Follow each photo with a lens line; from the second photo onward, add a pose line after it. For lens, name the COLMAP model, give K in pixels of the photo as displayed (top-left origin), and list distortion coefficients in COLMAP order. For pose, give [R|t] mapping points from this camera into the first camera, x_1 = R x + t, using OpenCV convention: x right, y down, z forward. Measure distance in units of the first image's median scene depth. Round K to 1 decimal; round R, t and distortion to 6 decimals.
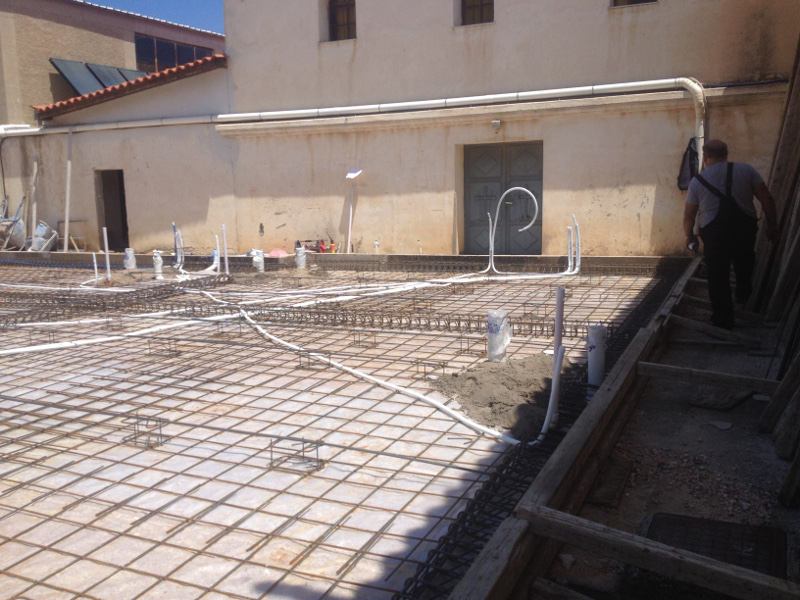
lens RADIAL K [[745.6, 0, 400.0], [0, 745.6, 300.0], [0, 0, 1]] dist [0.168839, -0.343739]
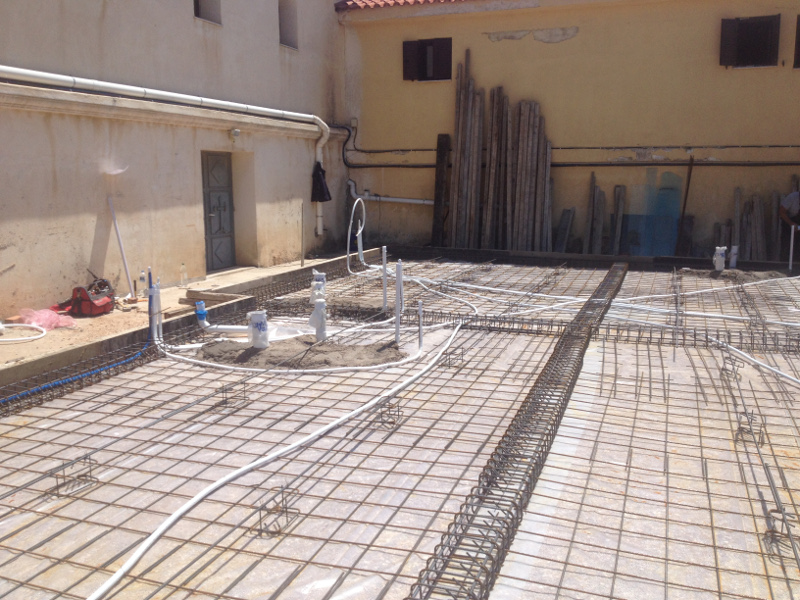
lens RADIAL K [[745.6, 0, 400.0], [0, 745.6, 300.0], [0, 0, 1]] dist [0.168839, -0.343739]
pose [[-0.095111, -0.133536, 0.986469, -0.853166], [0.165476, 0.975054, 0.147945, -0.129646], [-0.981617, 0.177309, -0.070641, 0.876060]]
